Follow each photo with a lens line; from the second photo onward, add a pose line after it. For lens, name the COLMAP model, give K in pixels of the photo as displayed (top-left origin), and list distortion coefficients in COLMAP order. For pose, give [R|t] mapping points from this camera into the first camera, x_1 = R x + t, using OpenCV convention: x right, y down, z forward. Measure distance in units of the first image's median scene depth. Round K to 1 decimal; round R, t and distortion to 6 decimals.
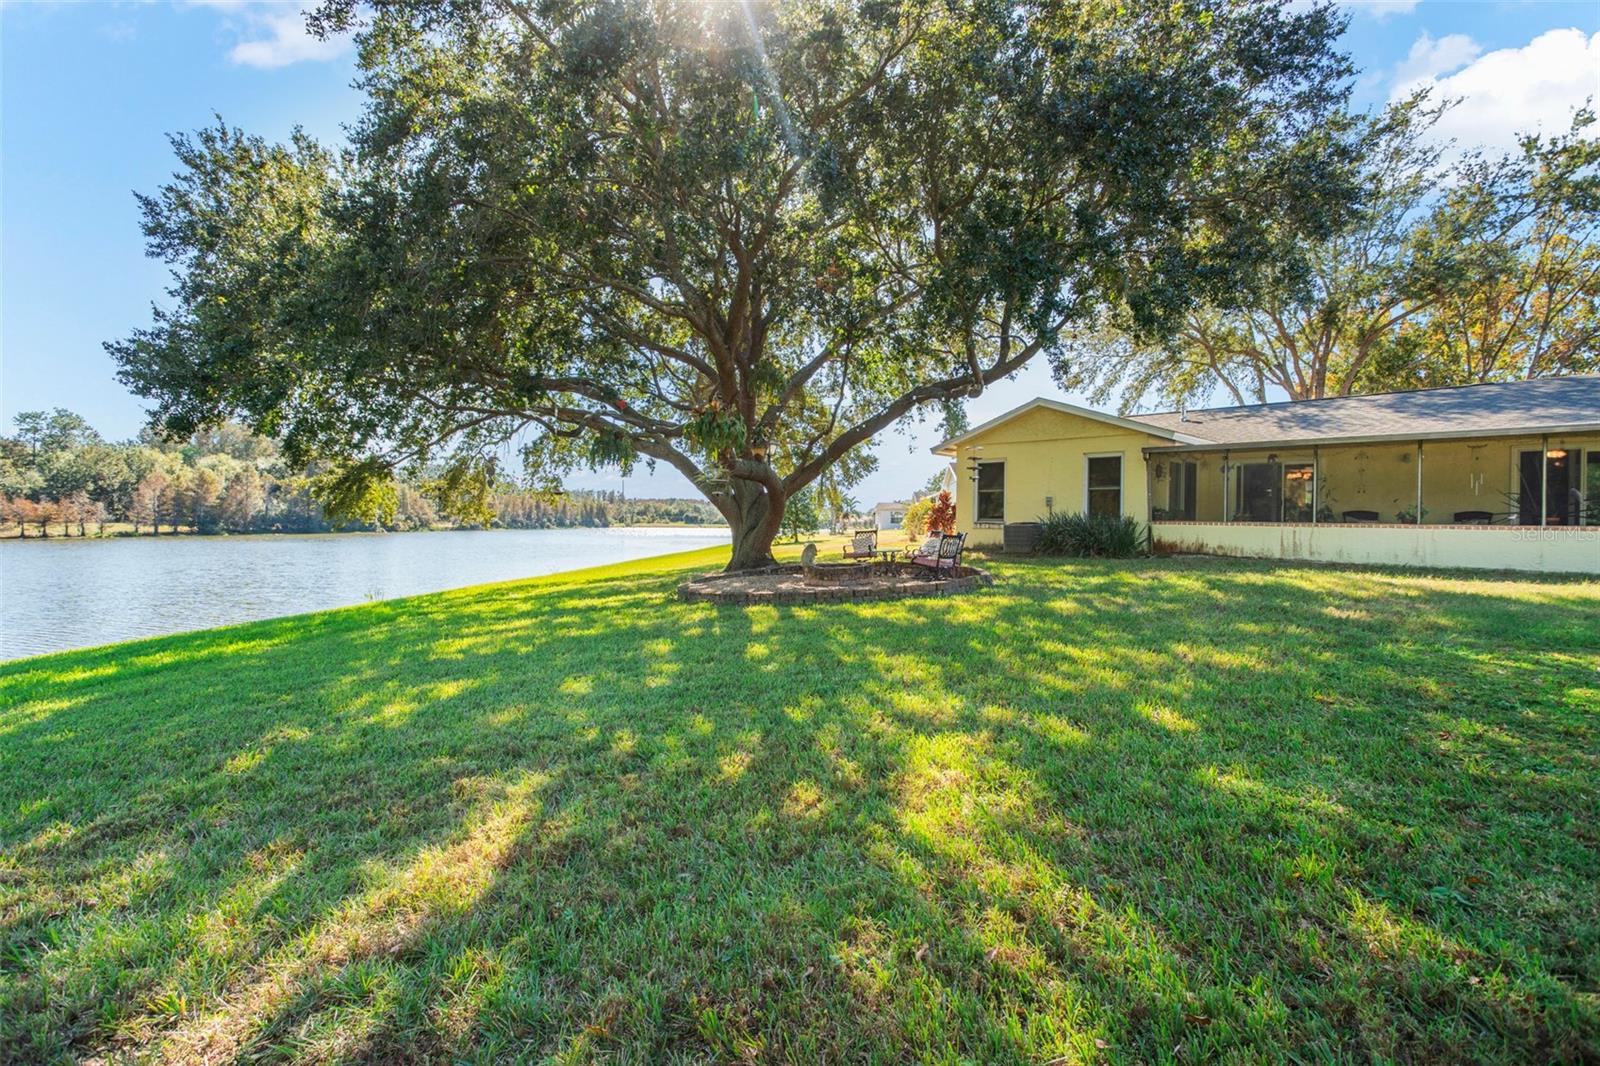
lens RADIAL K [[769.4, 0, 793.0], [0, 769.4, 509.8], [0, 0, 1]] dist [-0.037653, 0.019157]
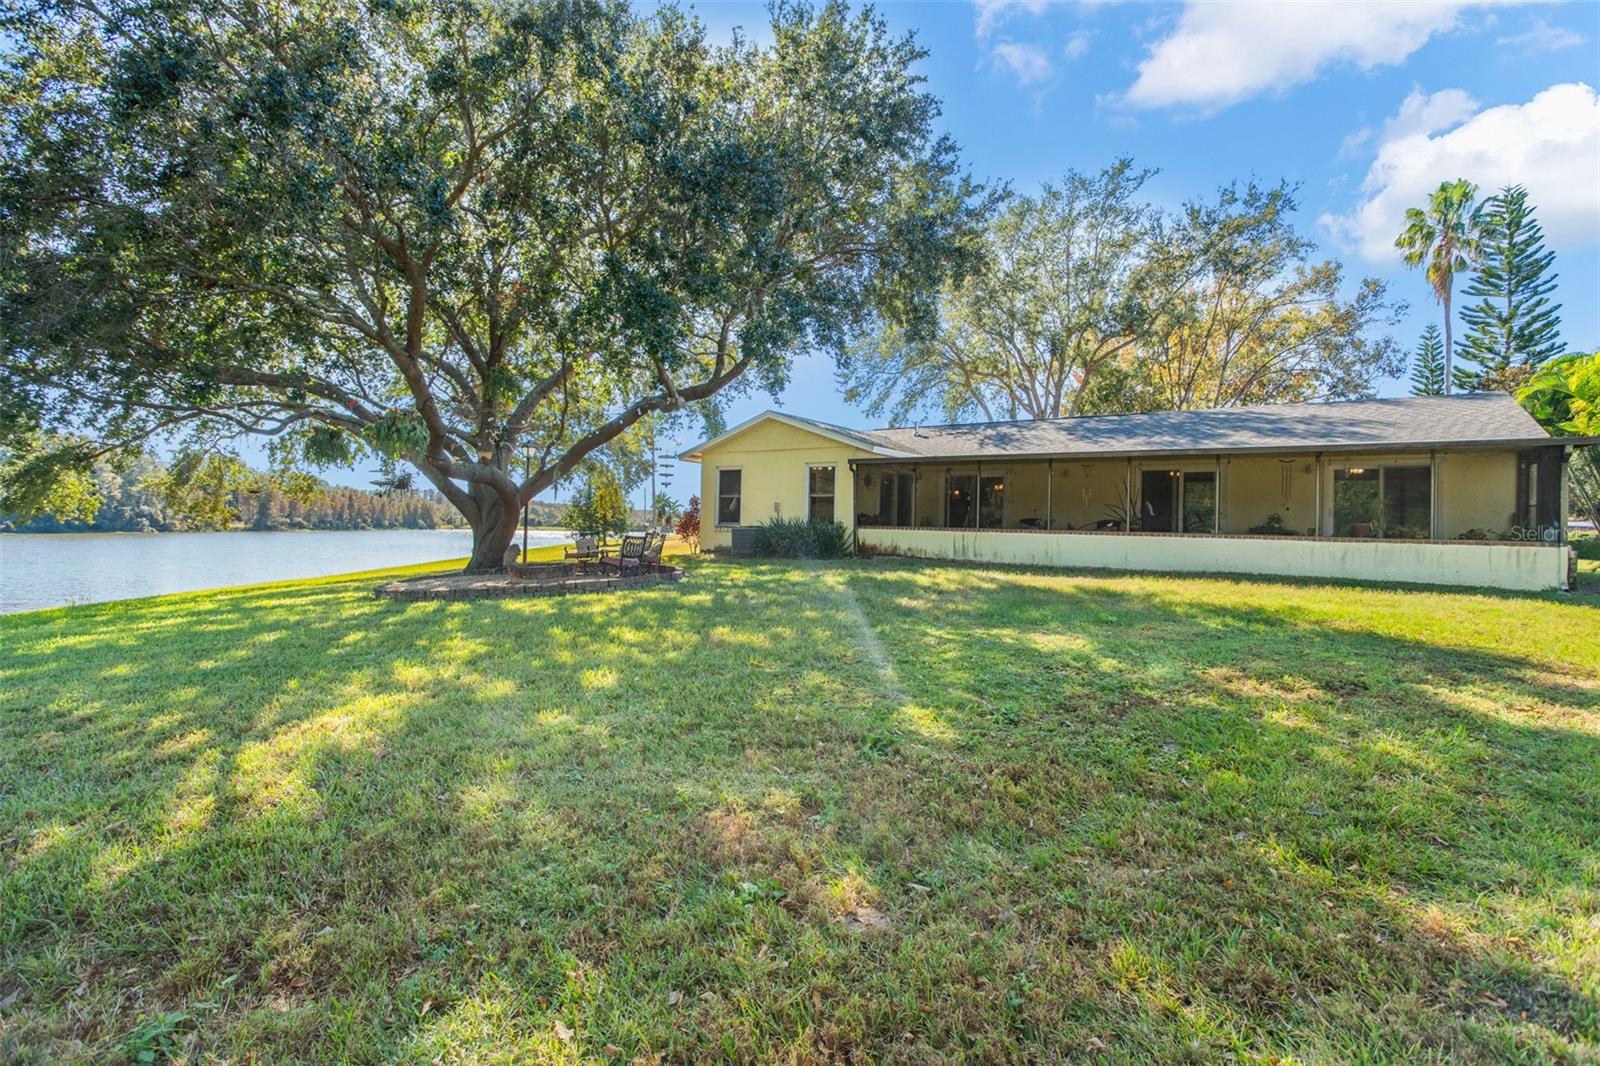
lens RADIAL K [[769.4, 0, 793.0], [0, 769.4, 509.8], [0, 0, 1]] dist [-0.037653, 0.019157]
pose [[0.980477, 0.012817, 0.196217, 0.142418], [-0.011826, 0.999911, -0.006221, -0.000162], [-0.196279, 0.003780, 0.980541, -0.069163]]
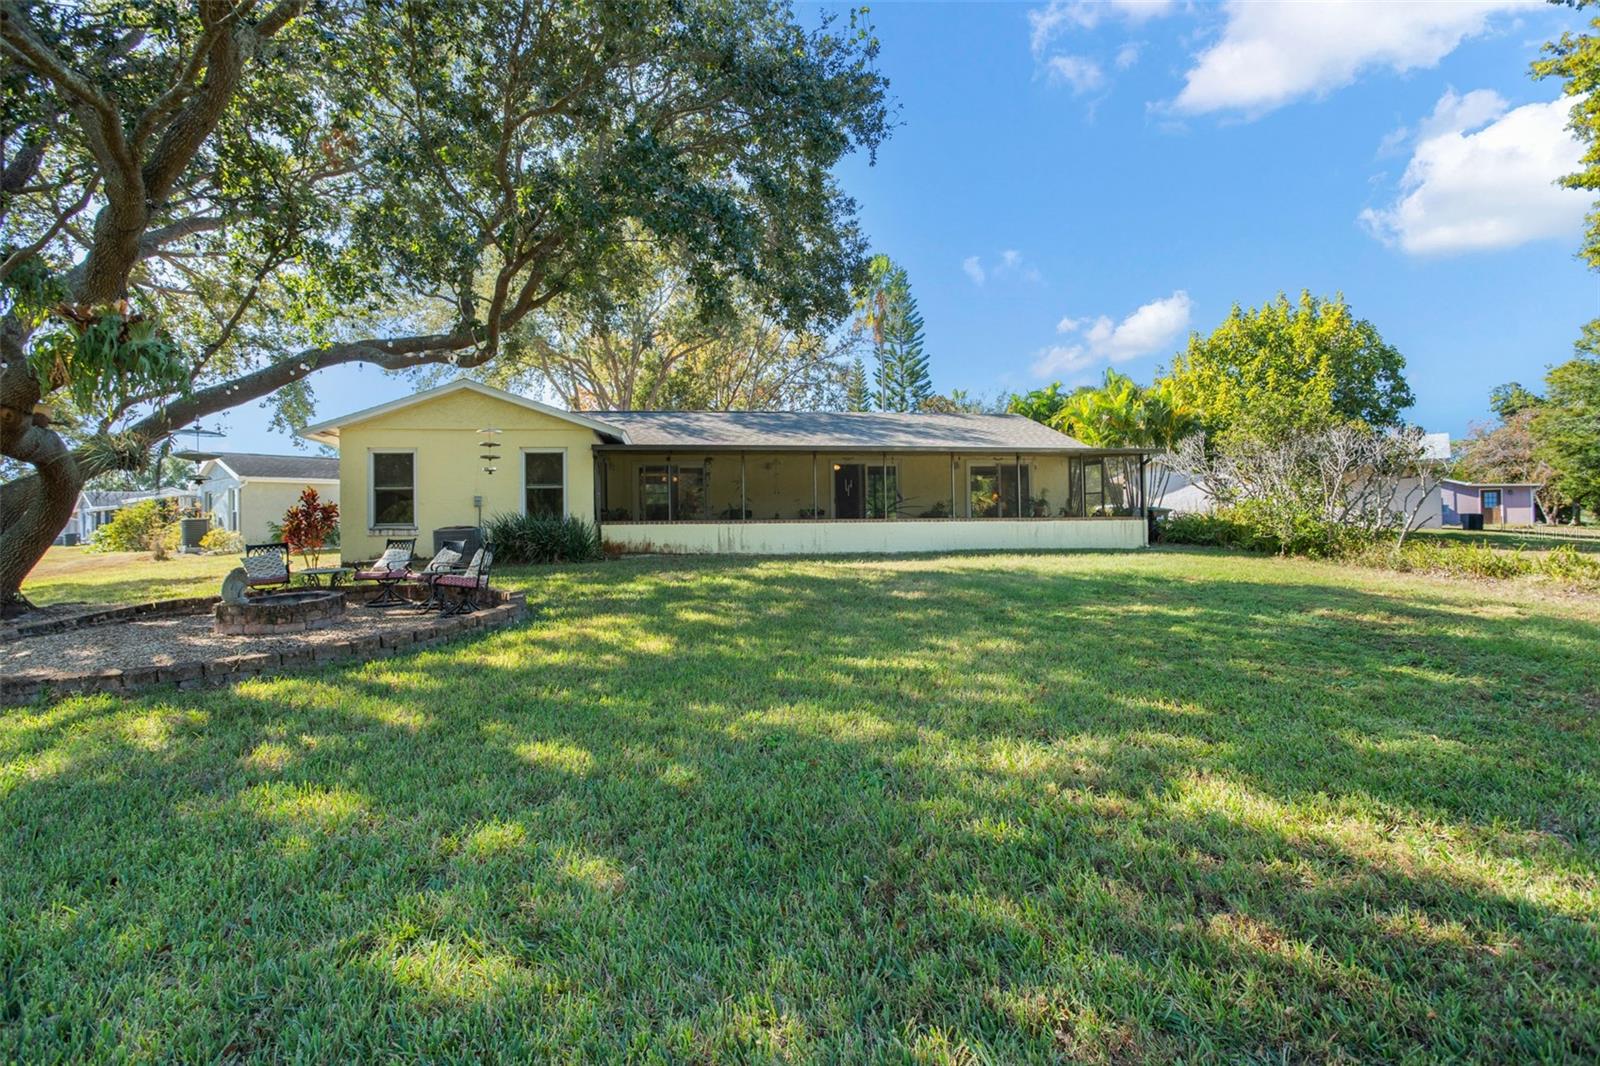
lens RADIAL K [[769.4, 0, 793.0], [0, 769.4, 509.8], [0, 0, 1]] dist [-0.037653, 0.019157]
pose [[0.567174, -0.008176, 0.823557, -0.165725], [0.010397, 0.999942, 0.002768, -0.000202], [-0.823532, 0.006993, 0.567226, 0.227931]]
